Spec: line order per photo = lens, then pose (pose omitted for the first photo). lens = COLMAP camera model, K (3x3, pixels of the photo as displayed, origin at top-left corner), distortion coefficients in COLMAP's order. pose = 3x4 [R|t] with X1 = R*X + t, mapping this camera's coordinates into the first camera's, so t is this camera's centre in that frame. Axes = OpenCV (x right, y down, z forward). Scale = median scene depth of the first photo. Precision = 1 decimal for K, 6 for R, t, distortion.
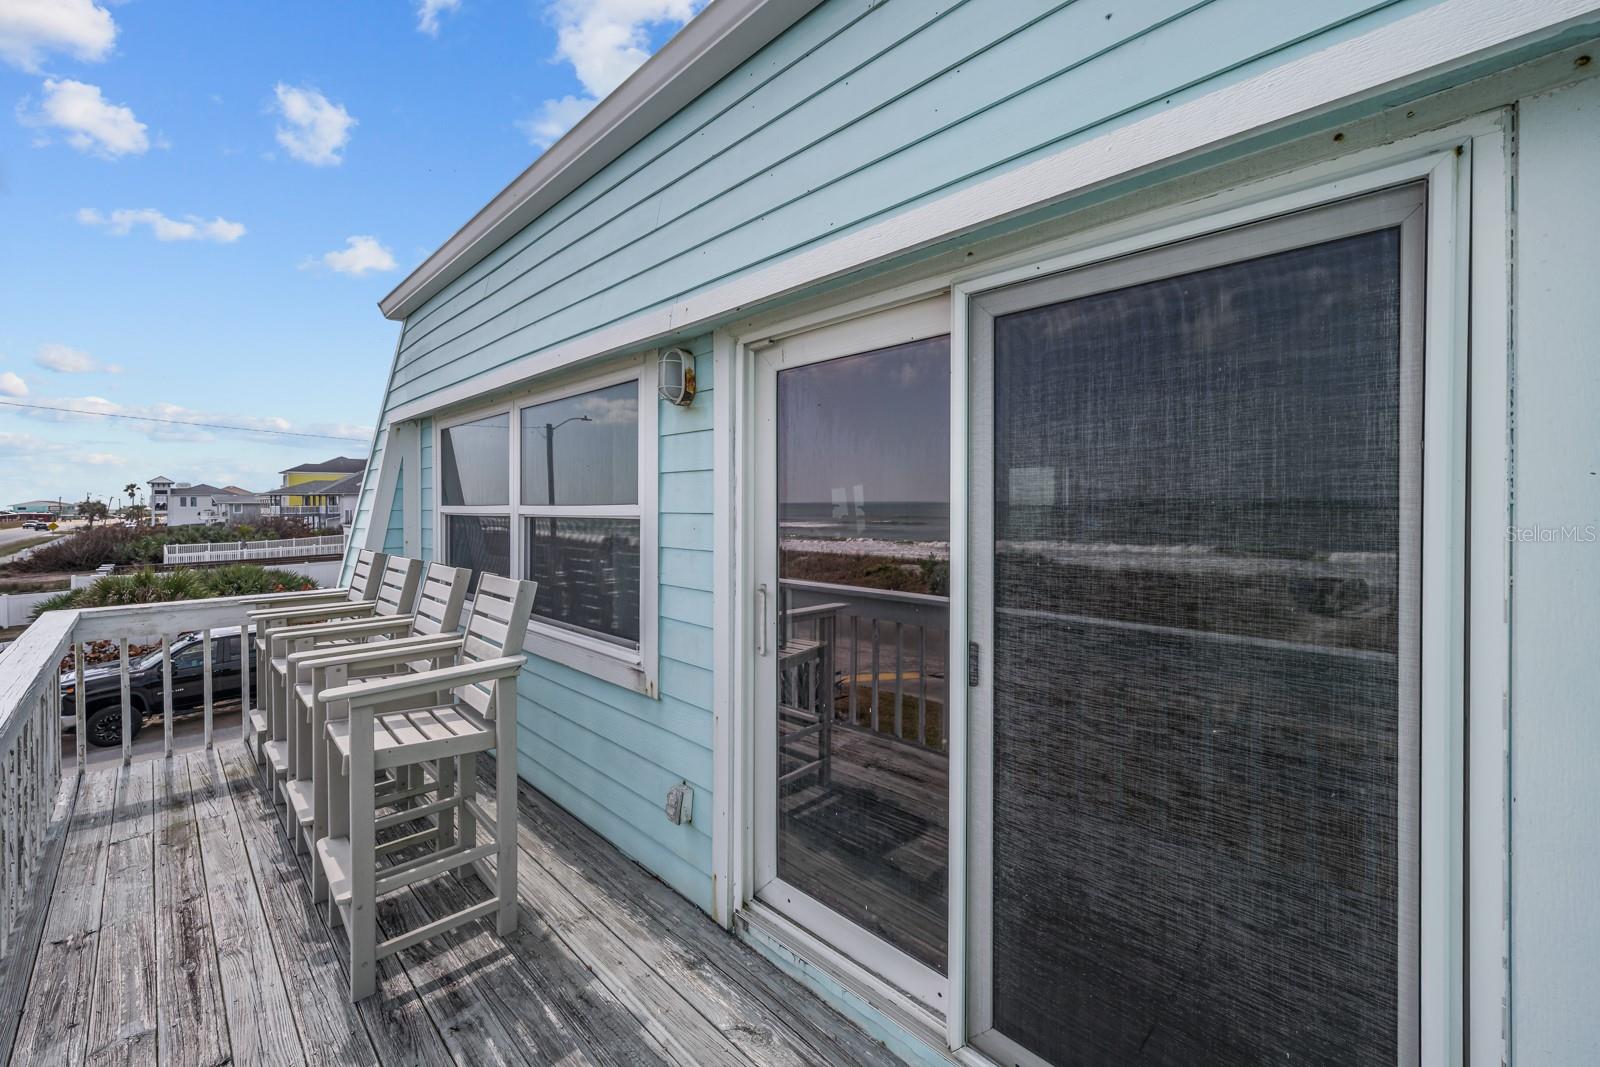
lens RADIAL K [[642.6, 0, 802.1], [0, 642.6, 507.7], [0, 0, 1]] dist [0.001656, 0.000236]
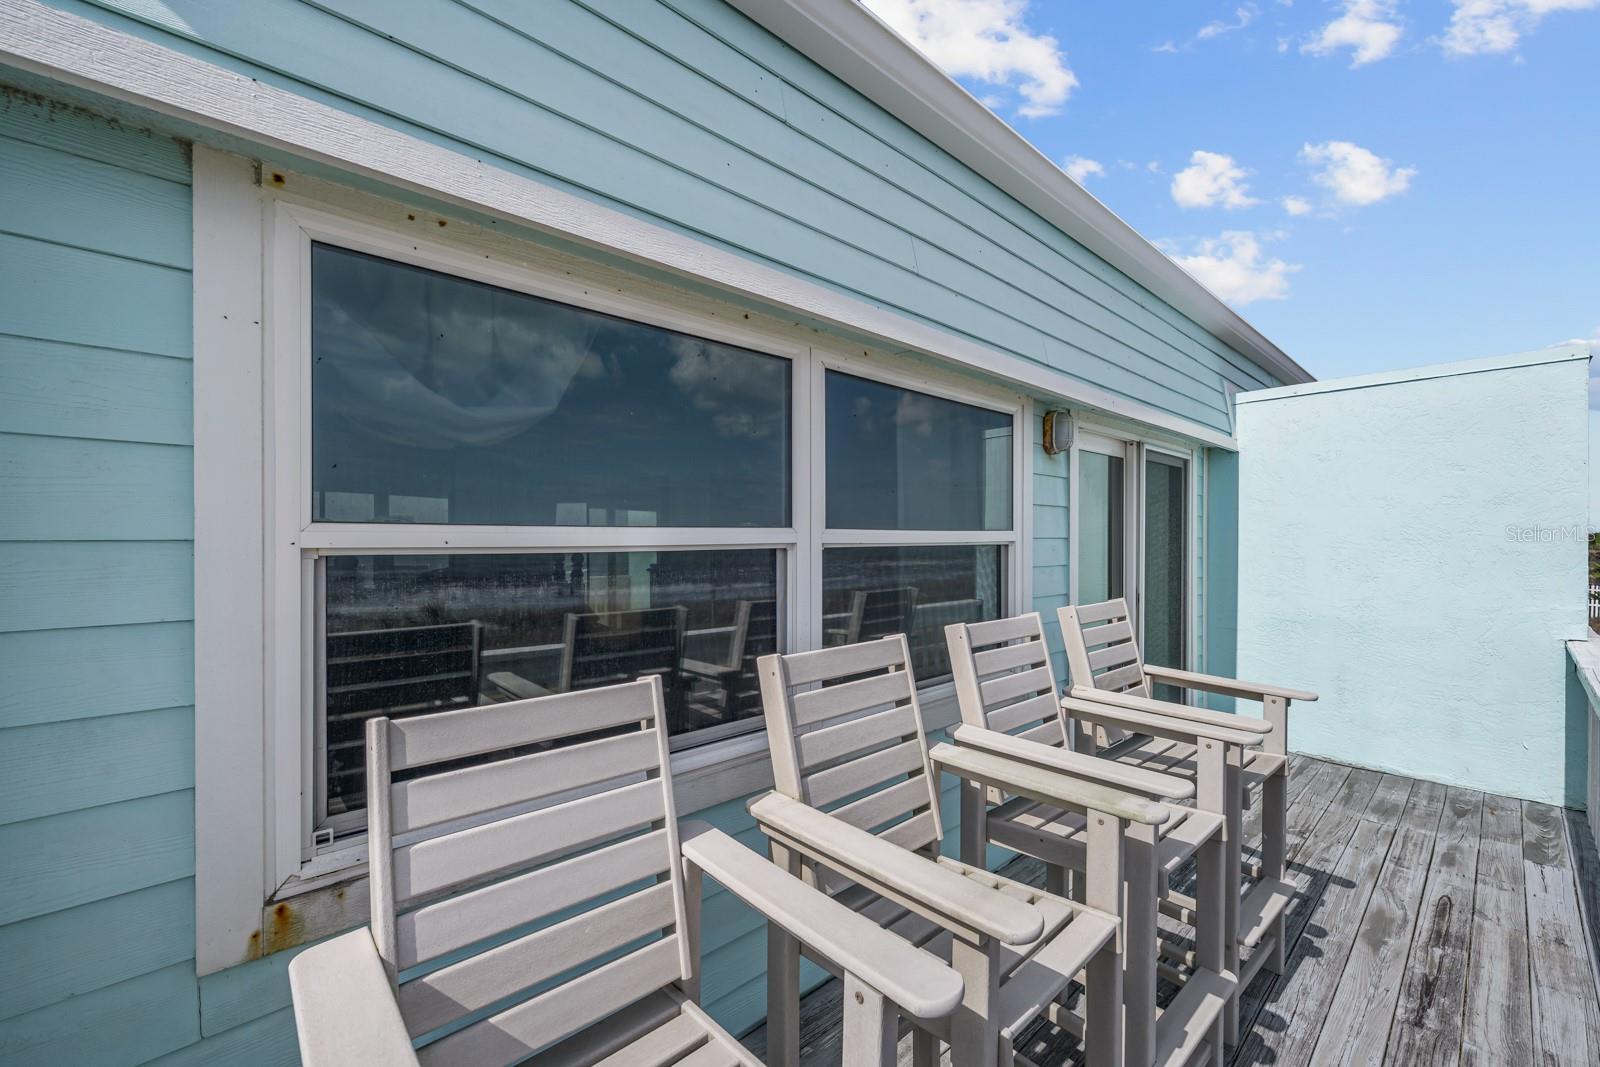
lens RADIAL K [[632.3, 0, 786.8], [0, 632.3, 540.7], [0, 0, 1]] dist [0.002360, 0.000529]
pose [[0.064056, -0.008028, 0.997914, -1.308711], [0.002742, 0.999965, 0.007868, 0.005519], [-0.997943, 0.002232, 0.064076, 1.266466]]
